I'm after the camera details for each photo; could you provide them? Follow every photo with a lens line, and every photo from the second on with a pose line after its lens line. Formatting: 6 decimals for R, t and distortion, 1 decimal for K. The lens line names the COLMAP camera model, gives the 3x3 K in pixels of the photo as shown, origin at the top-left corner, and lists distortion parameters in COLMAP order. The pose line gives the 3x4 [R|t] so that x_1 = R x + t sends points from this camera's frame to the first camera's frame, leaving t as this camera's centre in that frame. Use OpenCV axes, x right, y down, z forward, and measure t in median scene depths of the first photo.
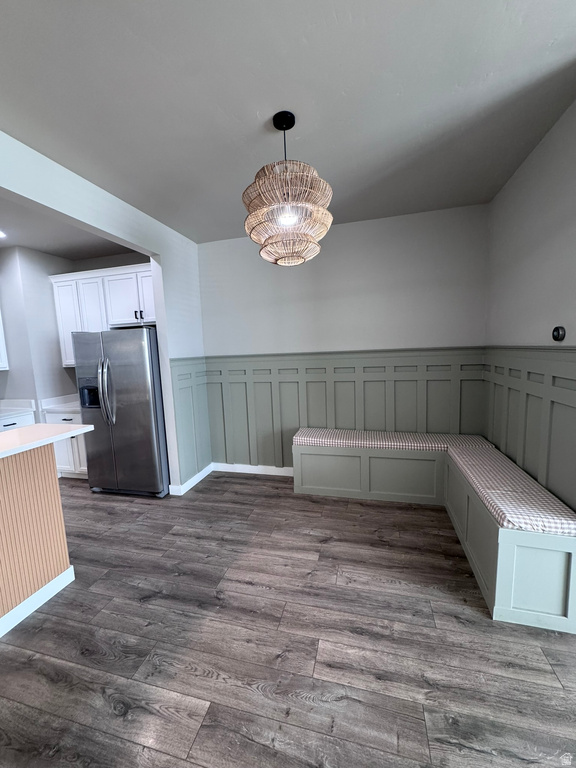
lens RADIAL K [[307.0, 0, 289.6], [0, 307.0, 384.2], [0, 0, 1]] dist [-0.000651, -0.000450]
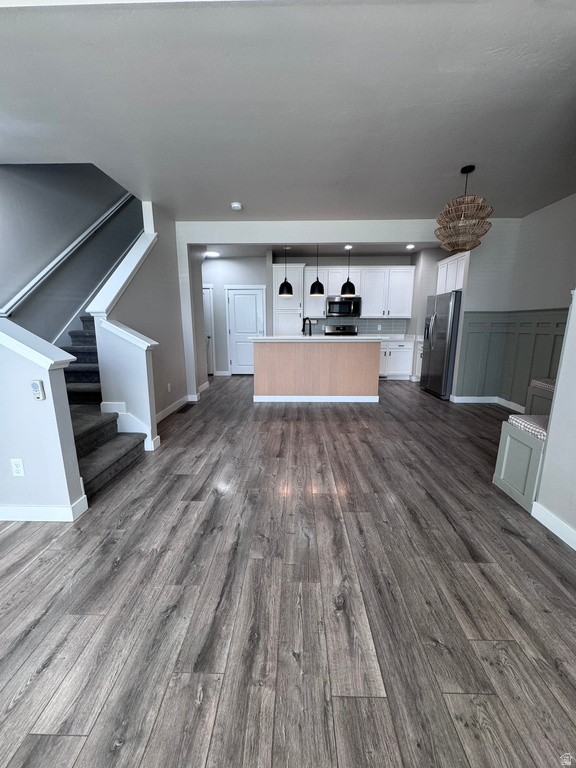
lens RADIAL K [[307.0, 0, 289.6], [0, 307.0, 384.2], [0, 0, 1]] dist [-0.000651, -0.000450]
pose [[0.234800, 0.227397, -0.945071, 1.408929], [-0.116080, 0.971854, 0.205002, 0.084725], [0.965088, 0.061569, 0.254588, -0.304498]]
